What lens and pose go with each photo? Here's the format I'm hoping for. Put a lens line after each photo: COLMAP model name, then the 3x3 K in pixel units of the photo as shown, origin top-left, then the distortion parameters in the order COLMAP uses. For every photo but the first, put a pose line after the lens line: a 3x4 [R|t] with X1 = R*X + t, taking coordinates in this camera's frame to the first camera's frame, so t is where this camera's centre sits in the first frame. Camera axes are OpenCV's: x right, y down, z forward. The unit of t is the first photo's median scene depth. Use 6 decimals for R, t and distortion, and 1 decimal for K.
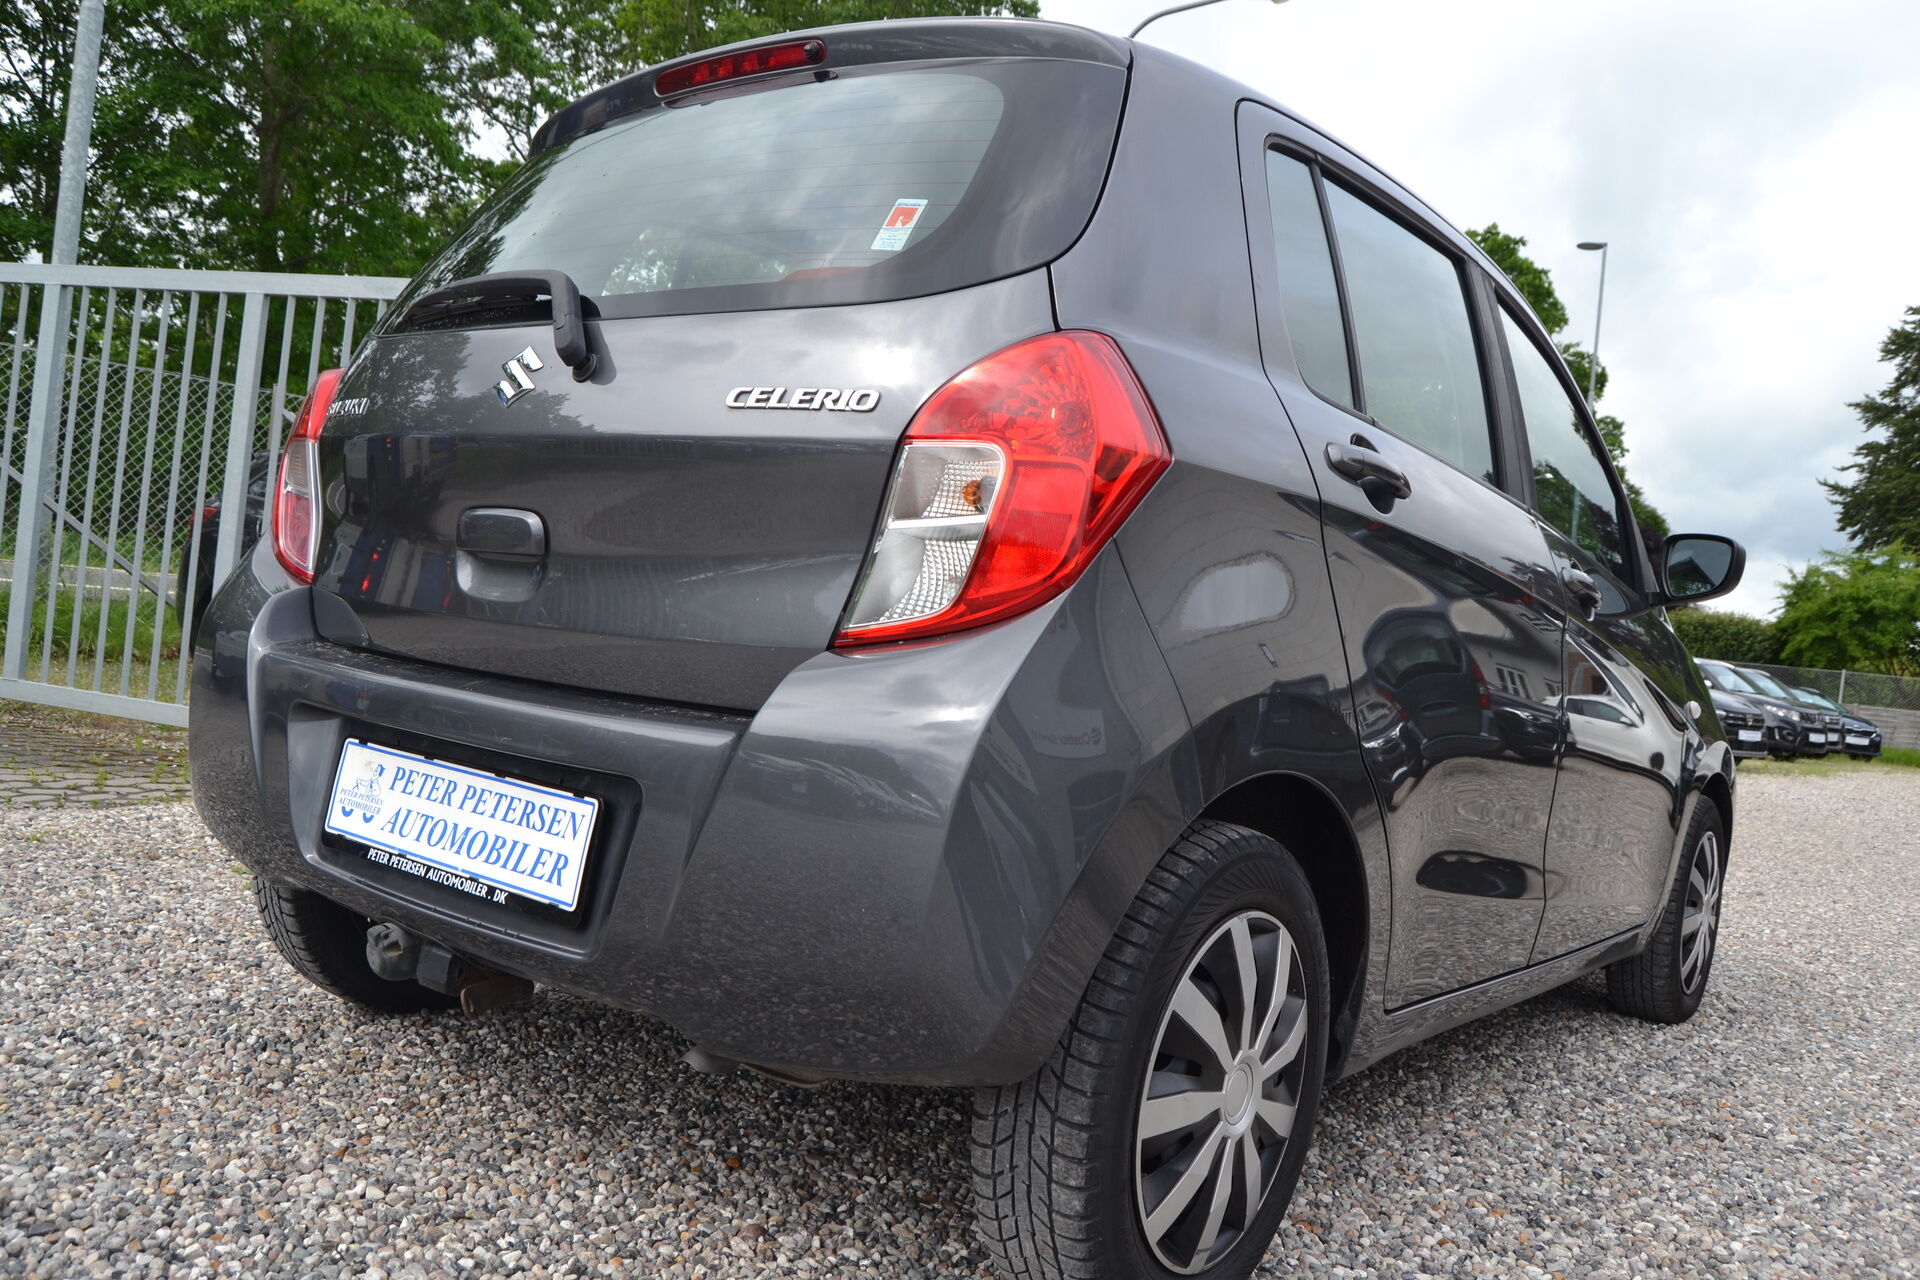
lens RADIAL K [[1523.2, 0, 973.4], [0, 1523.2, 626.9], [0, 0, 1]] dist [-0.095870, 0.030889]
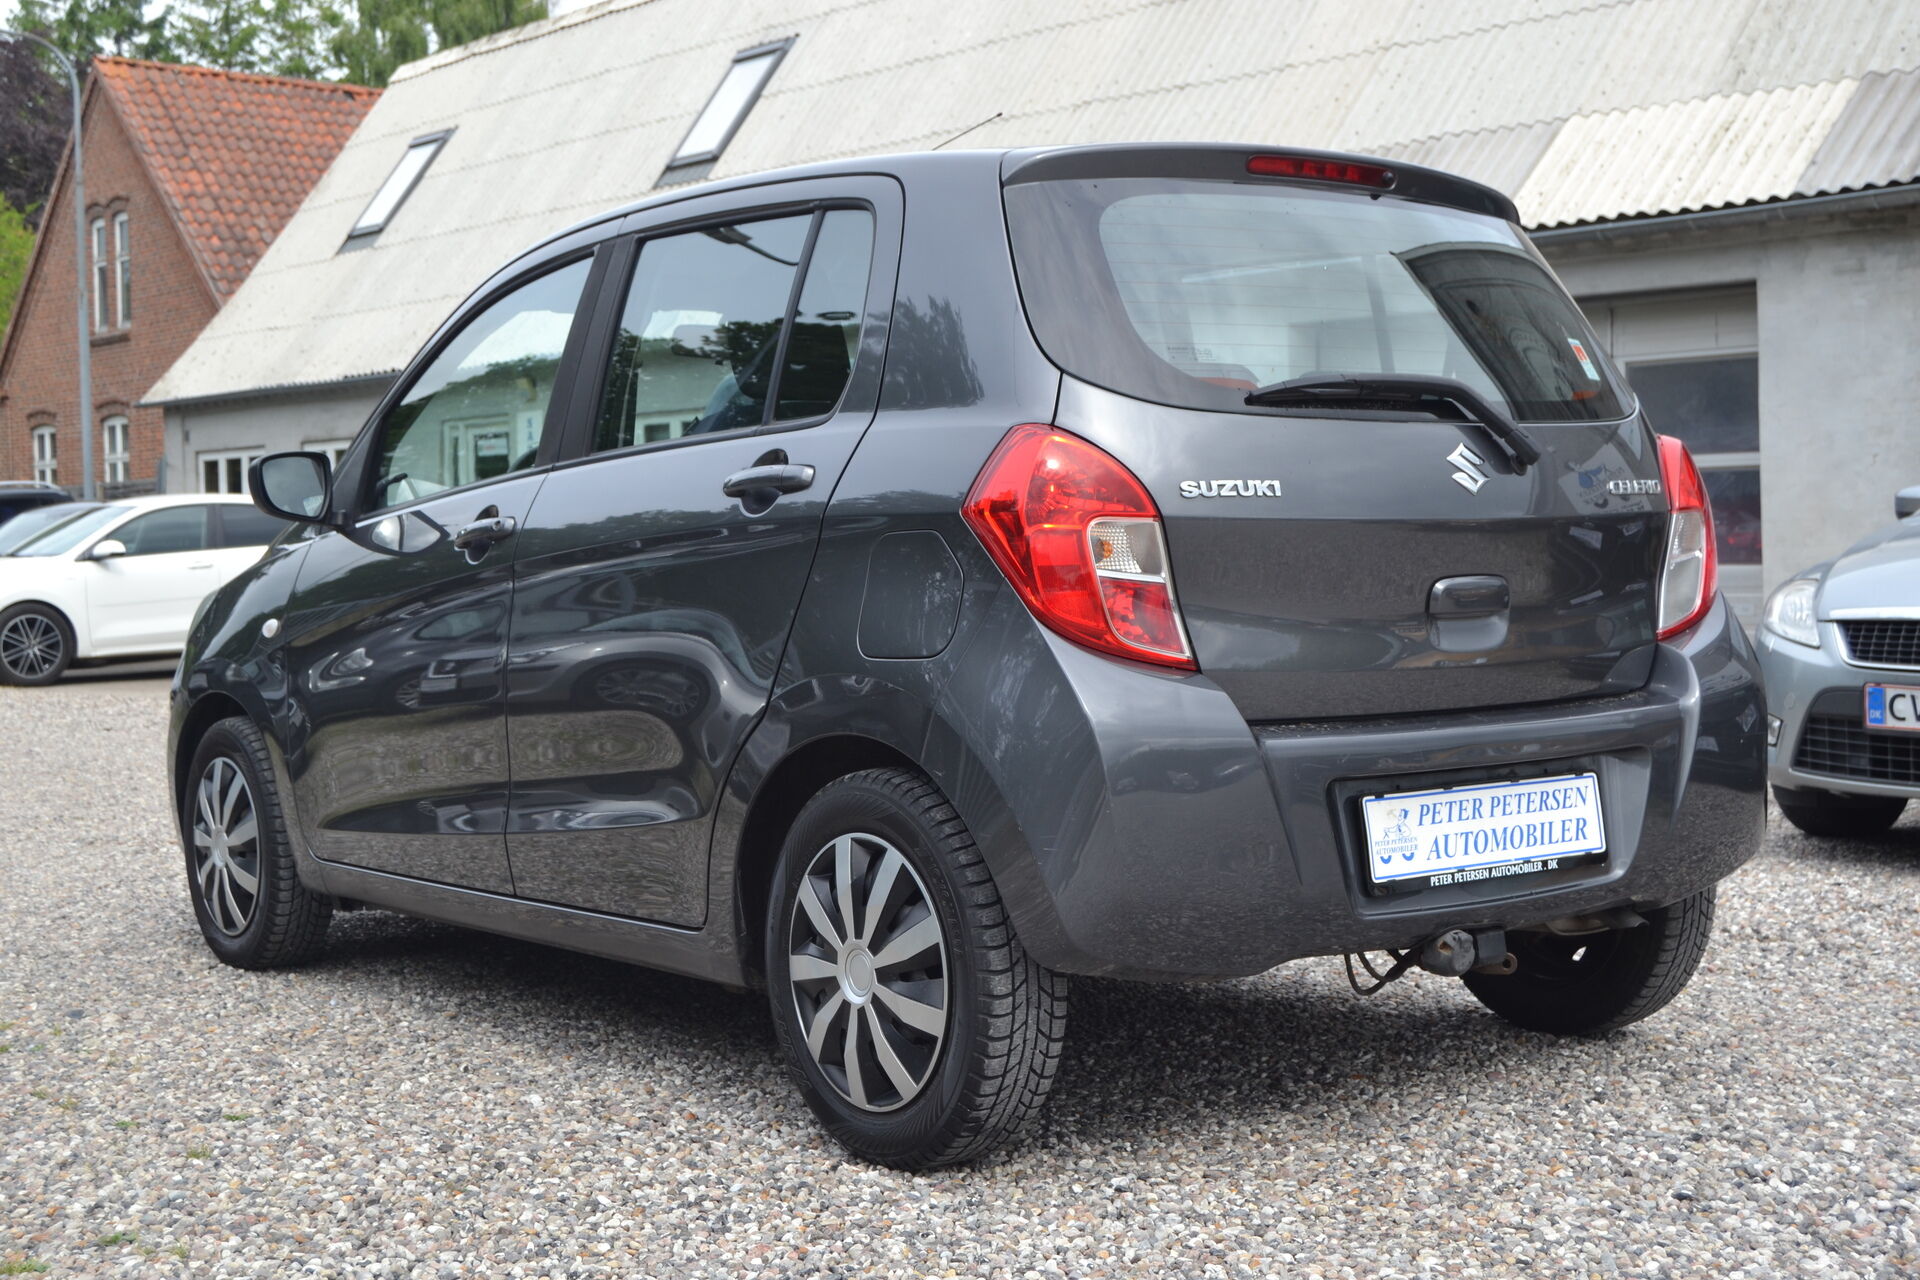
lens RADIAL K [[2478.0, 0, 962.5], [0, 2478.0, 652.2], [0, 0, 1]] dist [-0.075857, 0.000000]
pose [[0.281400, -0.153373, 0.947254, -2.380789], [0.048917, 0.988154, 0.145464, -0.335519], [-0.958343, 0.005403, 0.285569, 0.821800]]
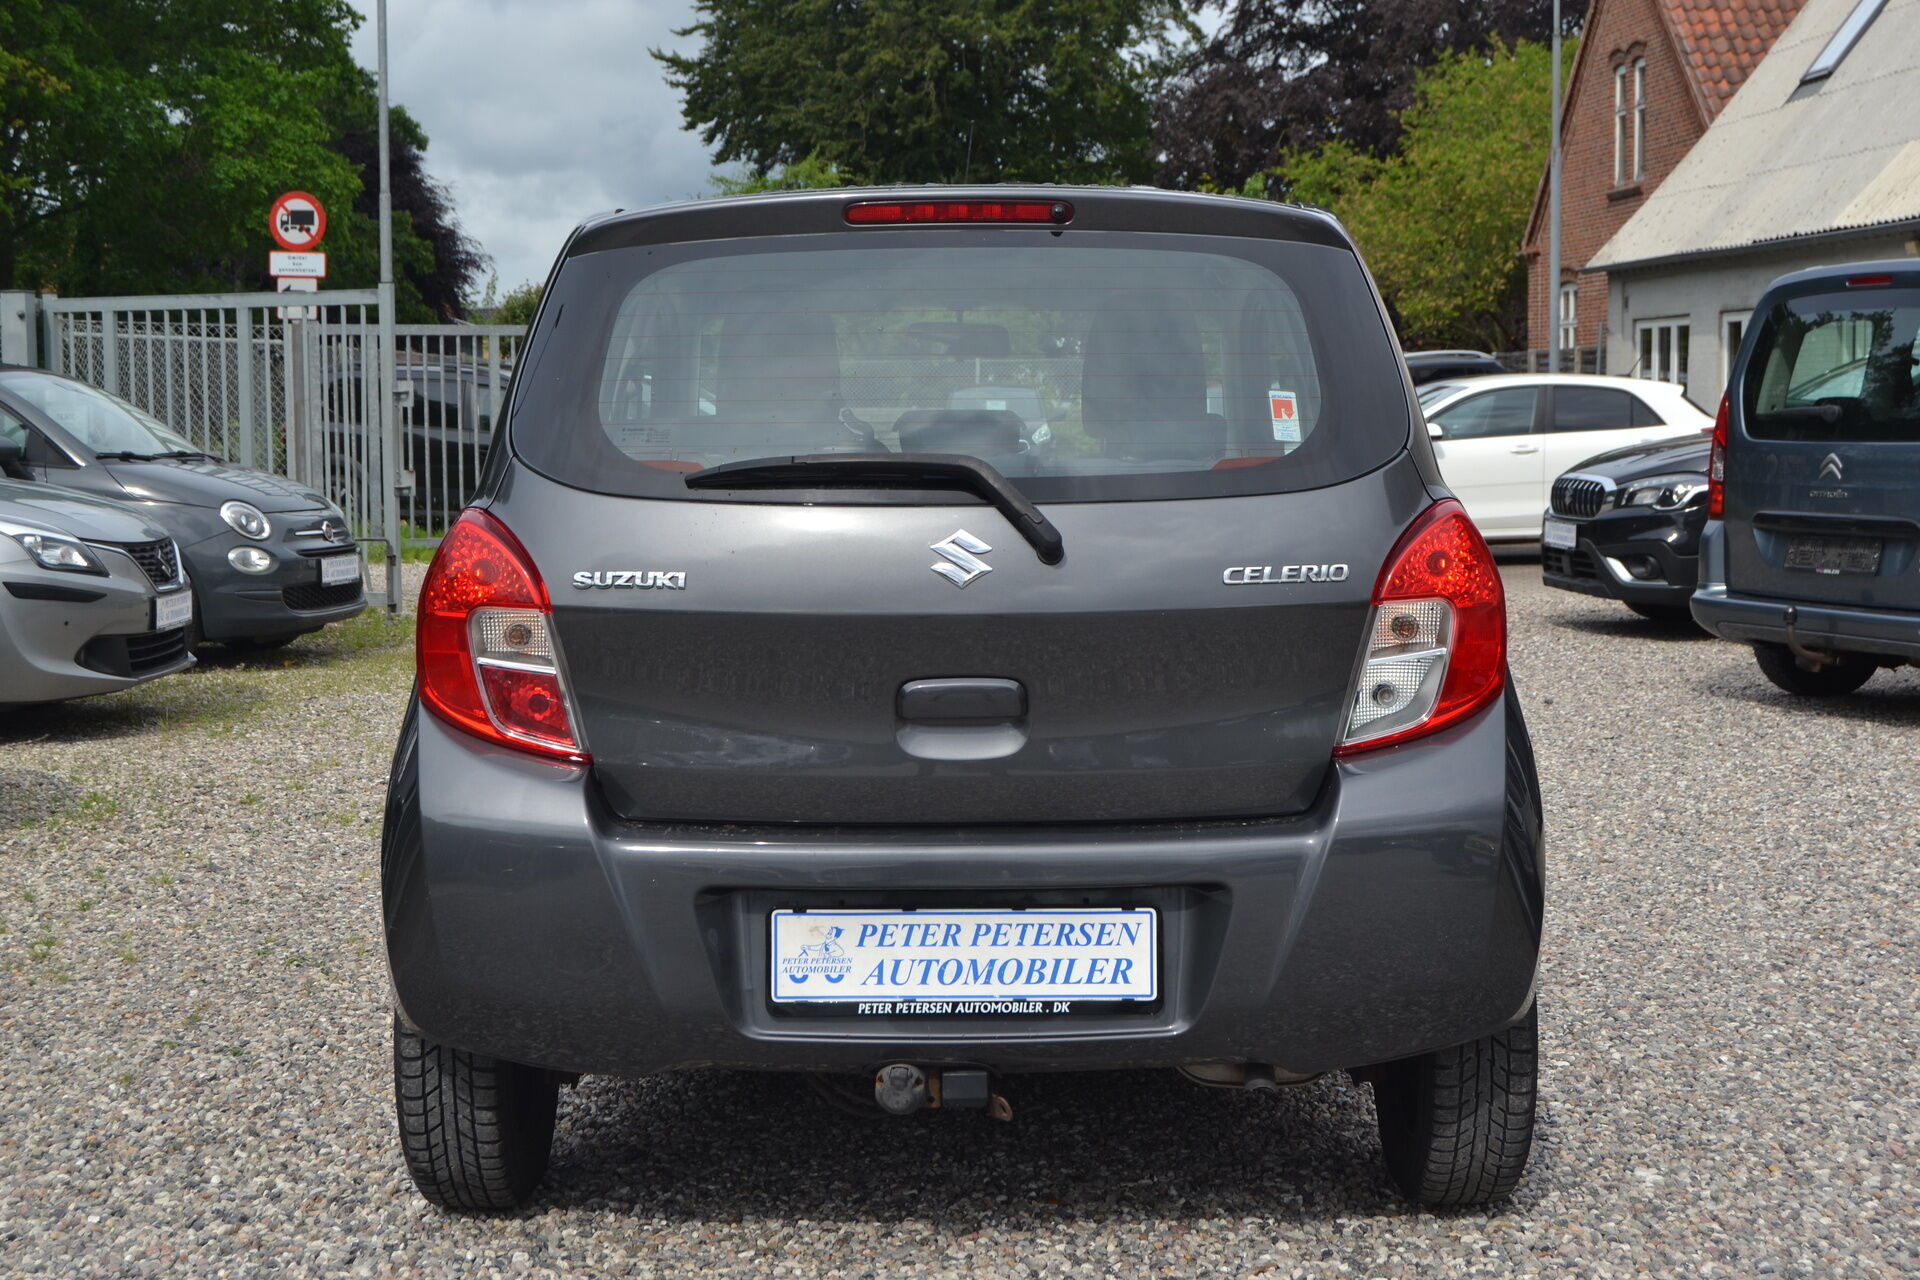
lens RADIAL K [[2621.8, 0, 974.8], [0, 2621.8, 639.7], [0, 0, 1]] dist [-0.004573, 0.000000]
pose [[0.795859, -0.162661, 0.583223, -1.439412], [0.091131, 0.984446, 0.150205, -0.399347], [-0.598584, -0.066393, 0.798304, -0.560352]]
